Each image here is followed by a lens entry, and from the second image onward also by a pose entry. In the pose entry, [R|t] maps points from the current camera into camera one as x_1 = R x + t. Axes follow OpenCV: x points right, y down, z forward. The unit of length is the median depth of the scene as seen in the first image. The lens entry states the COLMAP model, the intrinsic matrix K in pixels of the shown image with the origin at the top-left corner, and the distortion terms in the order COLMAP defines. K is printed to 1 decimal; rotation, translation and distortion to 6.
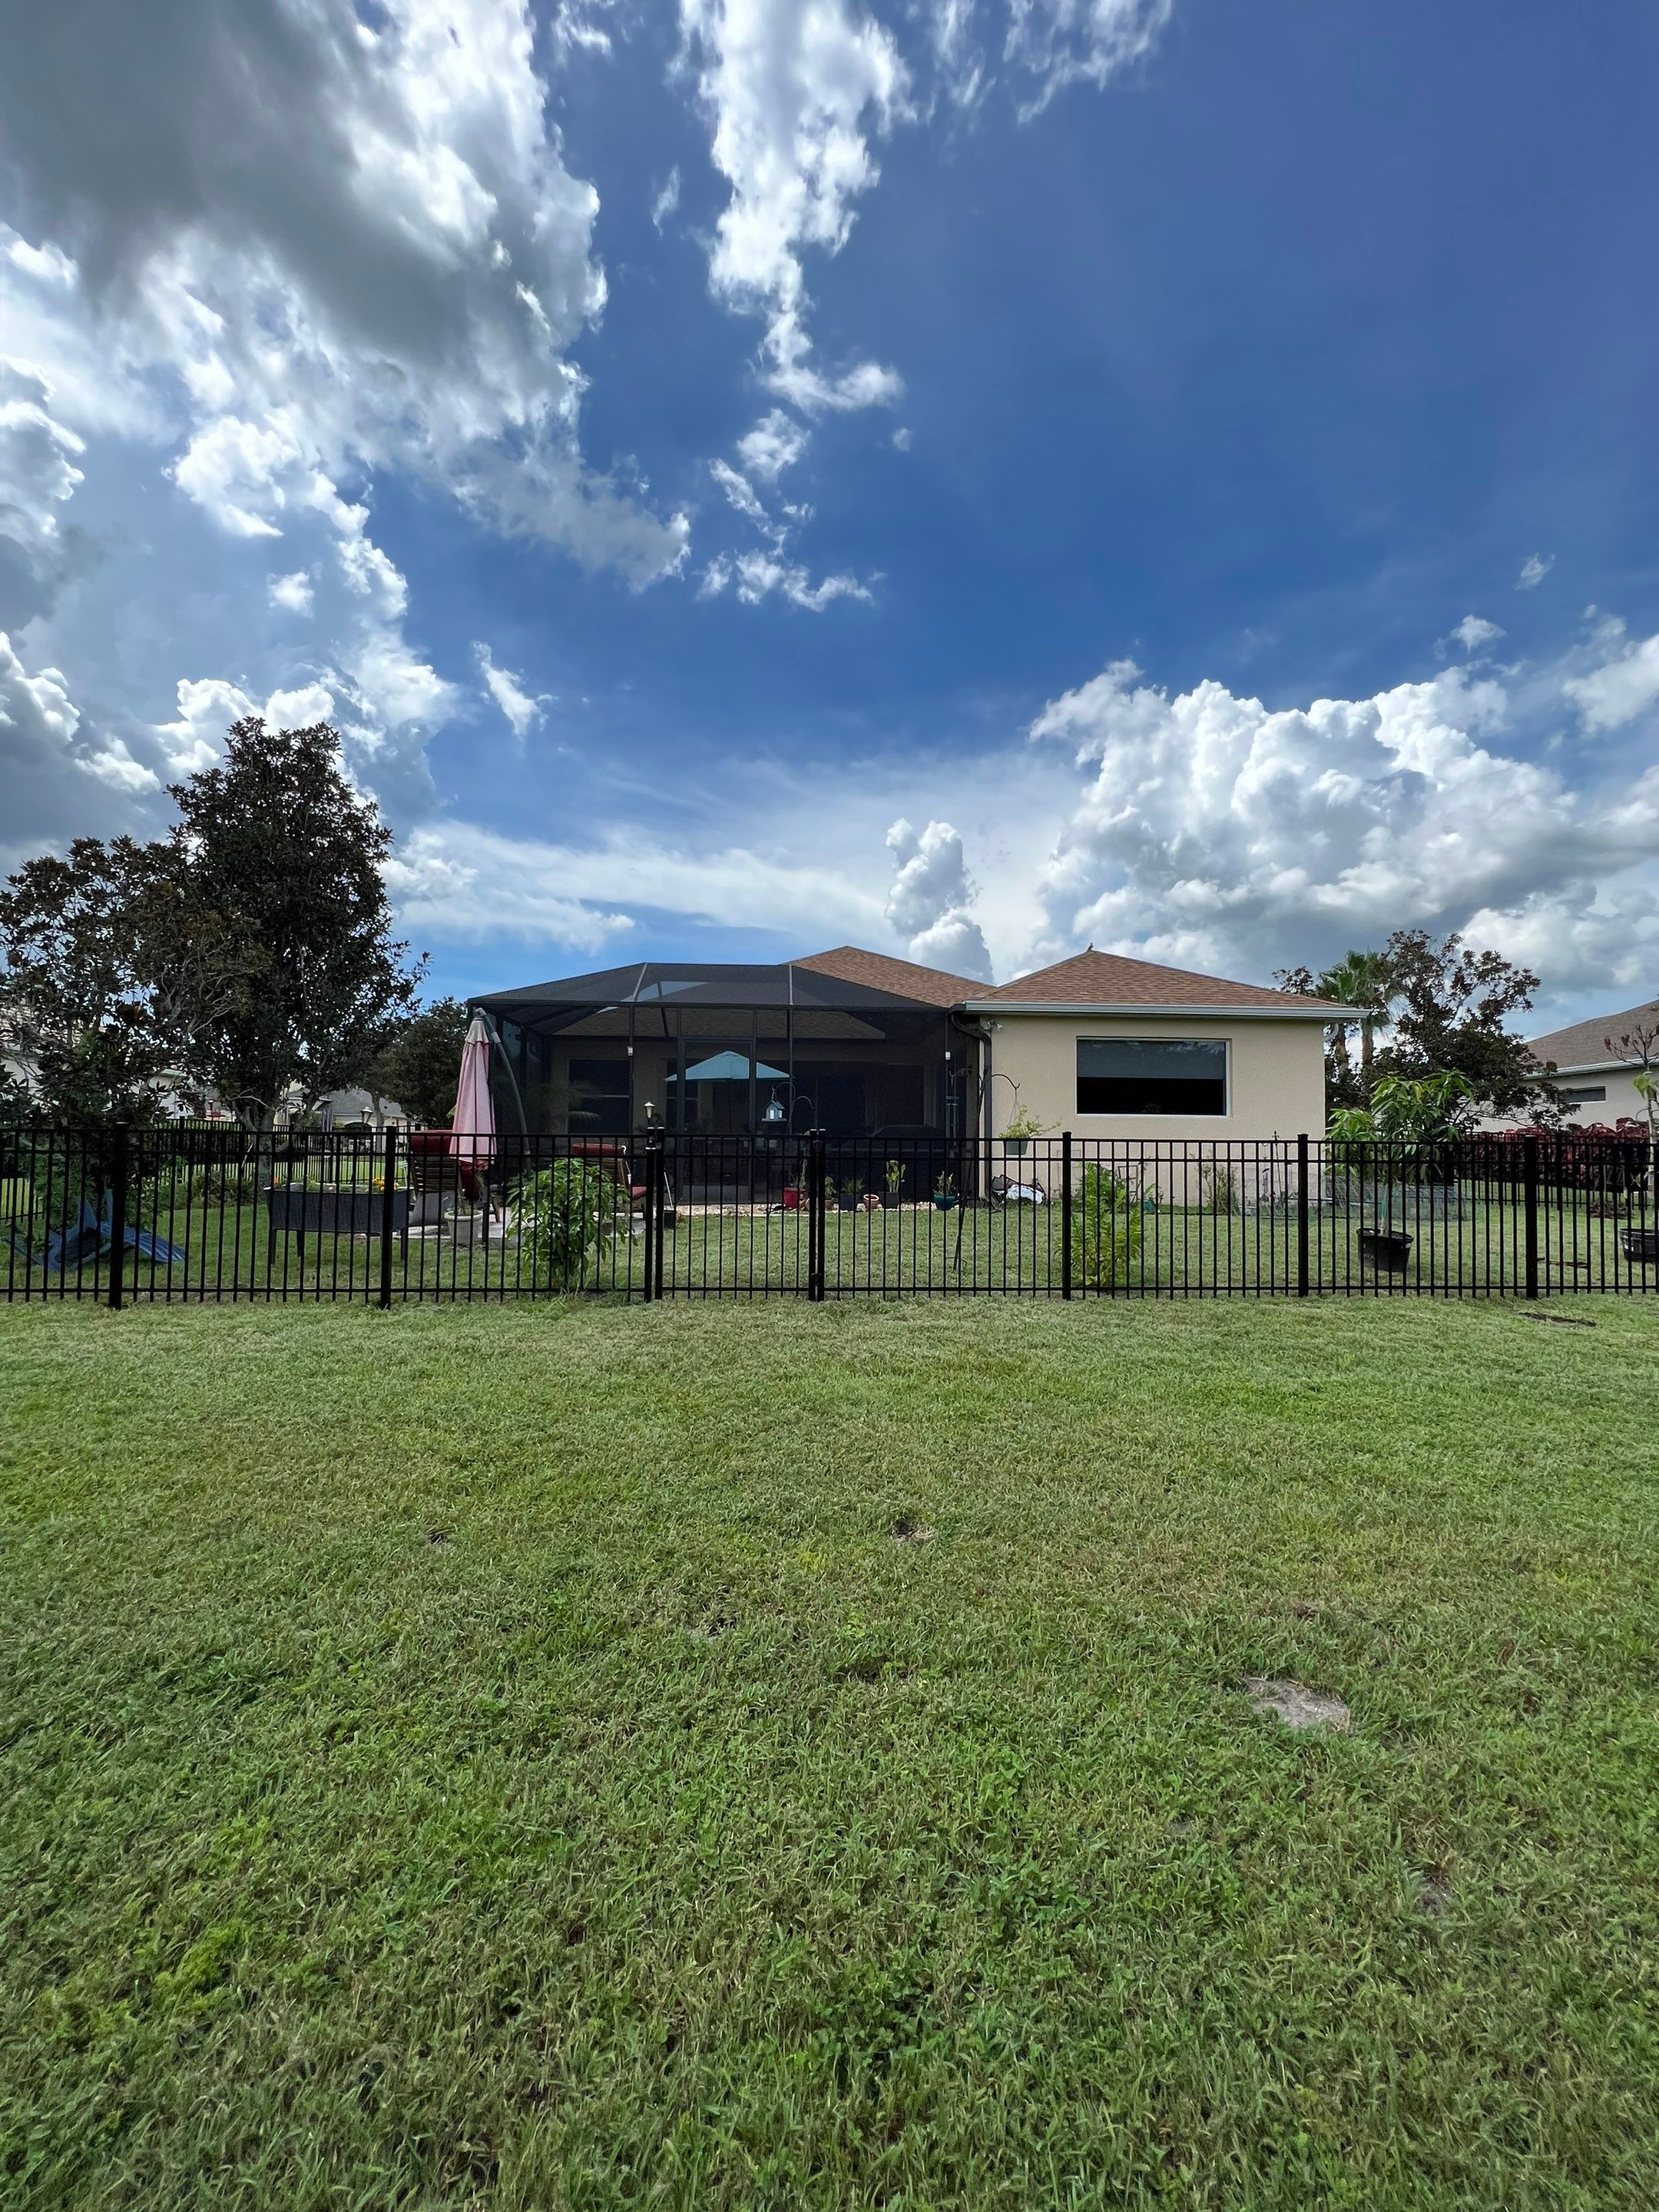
lens RADIAL K [[895.3, 0, 821.1], [0, 895.3, 1109.1], [0, 0, 1]] dist [0.002093, 0.000373]
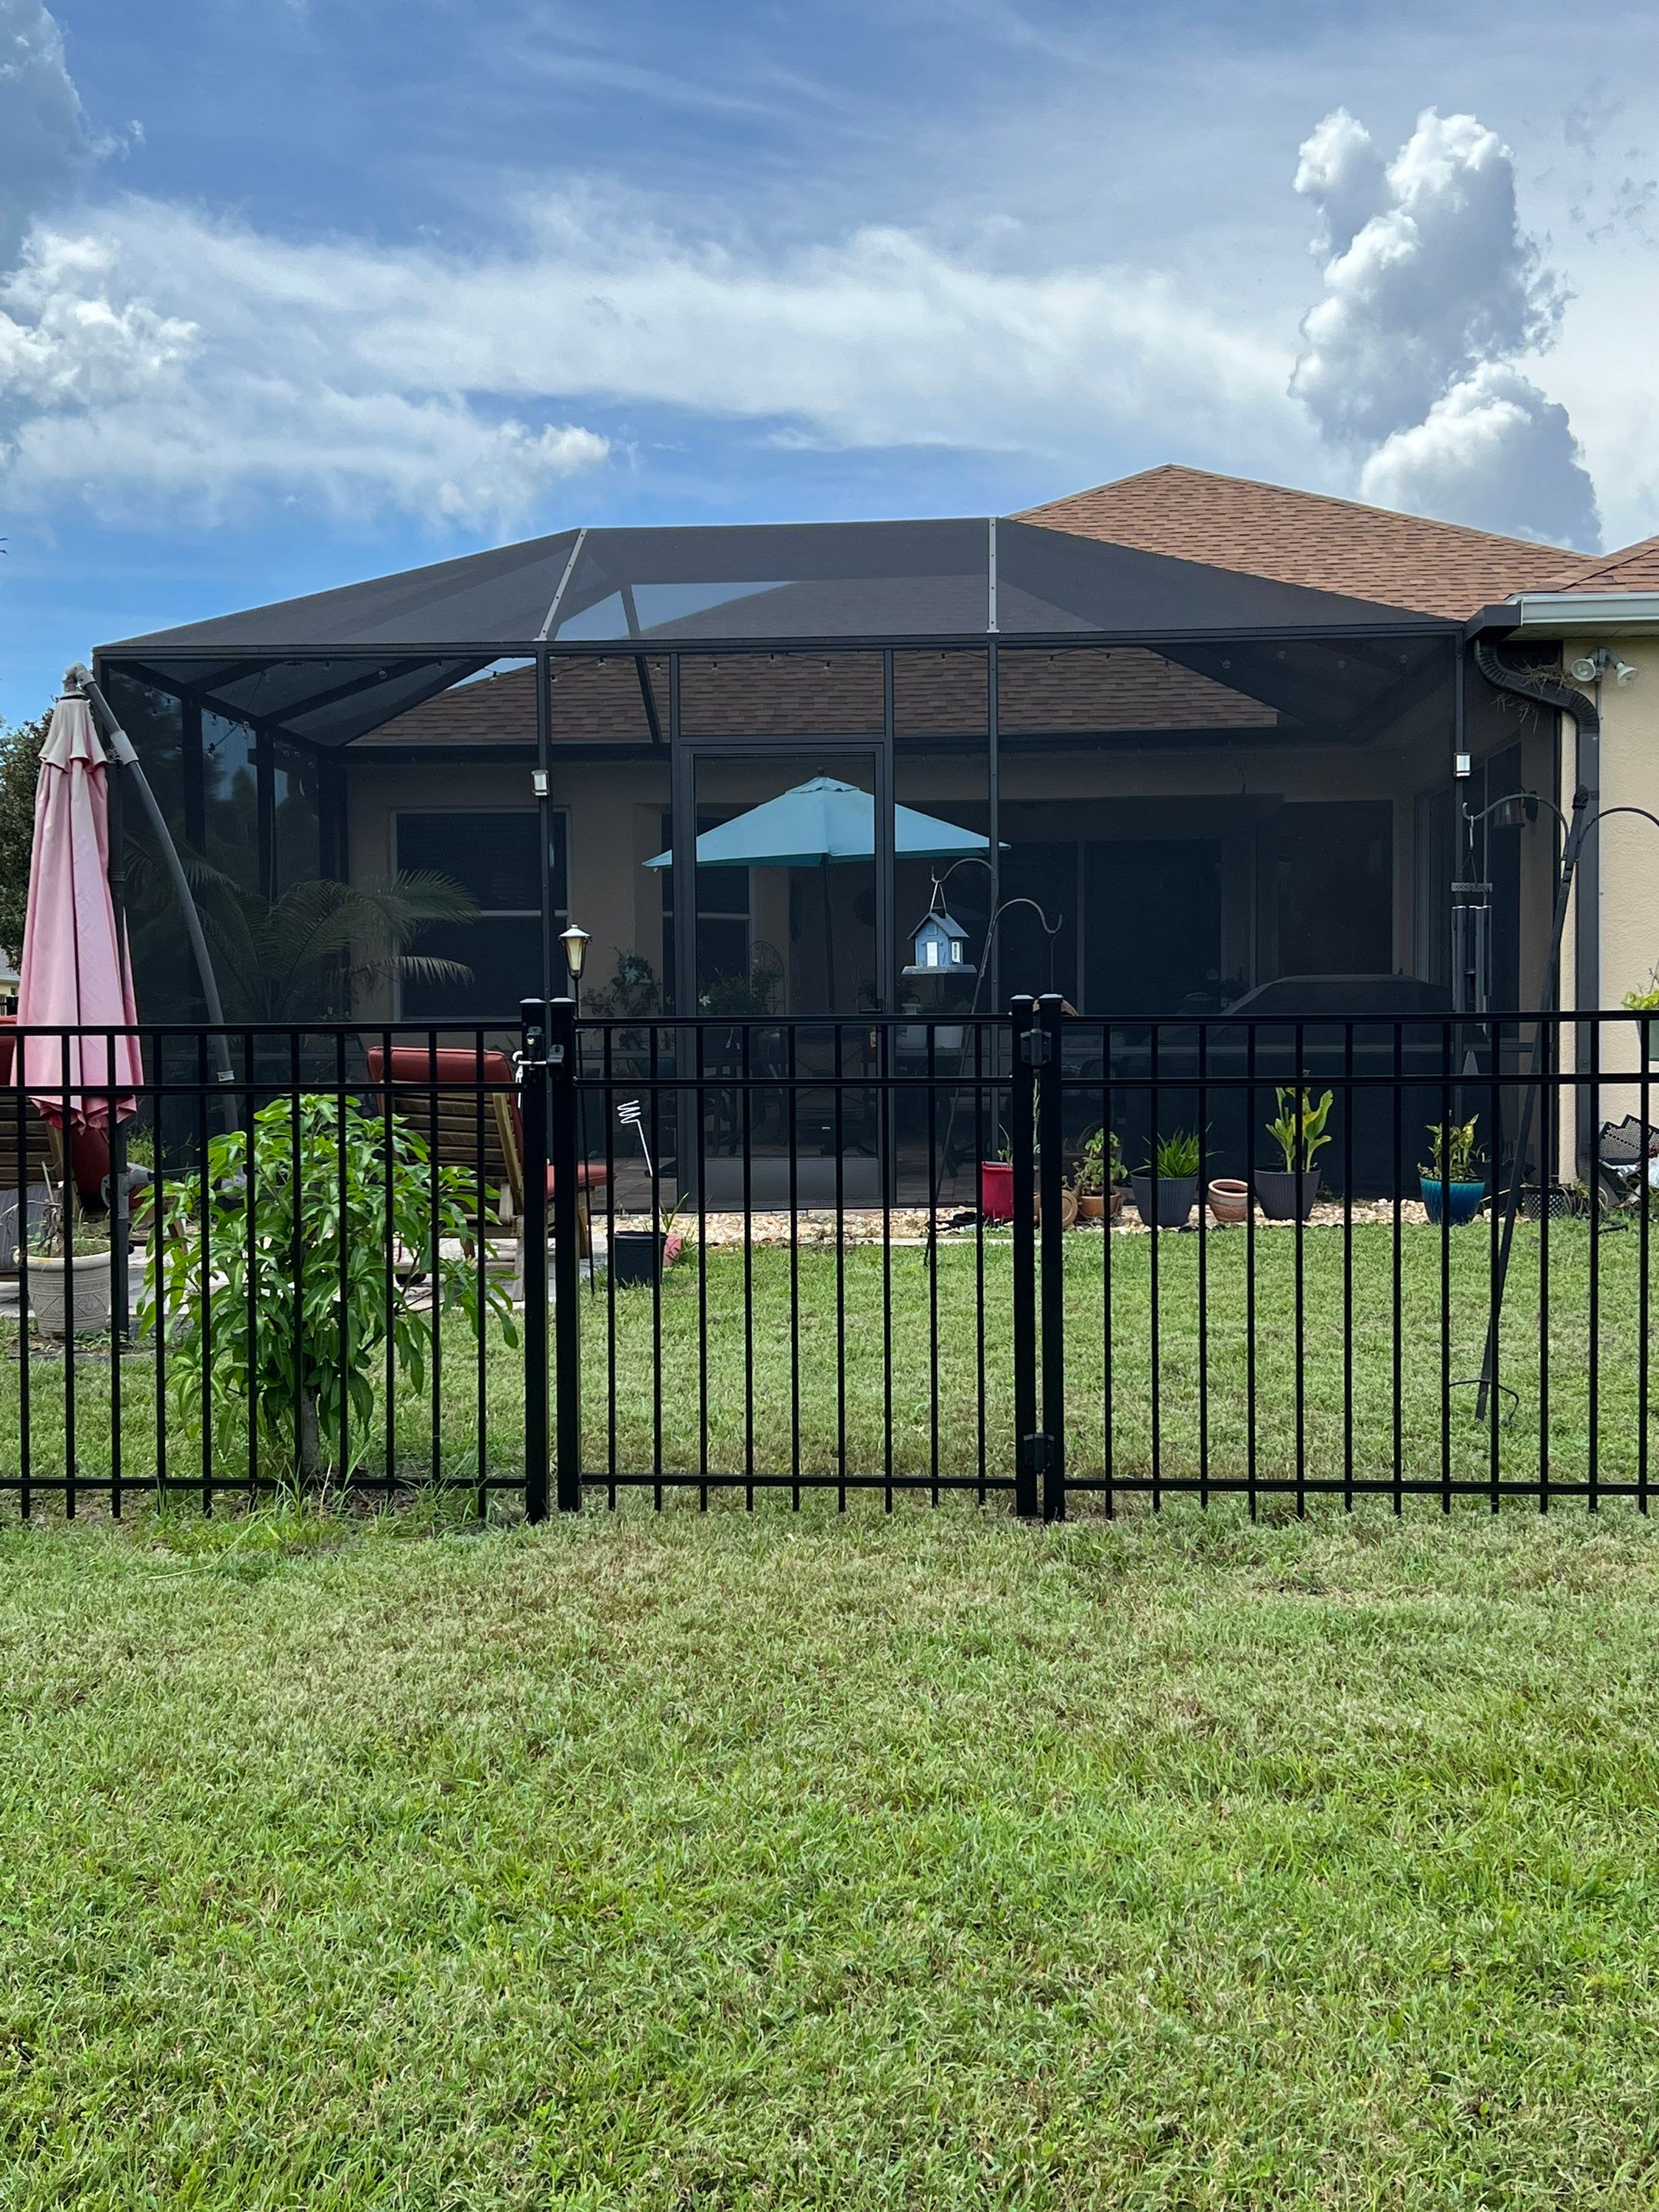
lens RADIAL K [[2281.5, 0, 829.5], [0, 2281.5, 1106.0], [0, 0, 1]] dist [0.146796, -0.324996]
pose [[0.991127, -0.013129, -0.132266, 0.024506], [0.022580, 0.997276, 0.070212, 0.001986], [0.130984, -0.072576, 0.988724, 0.133674]]
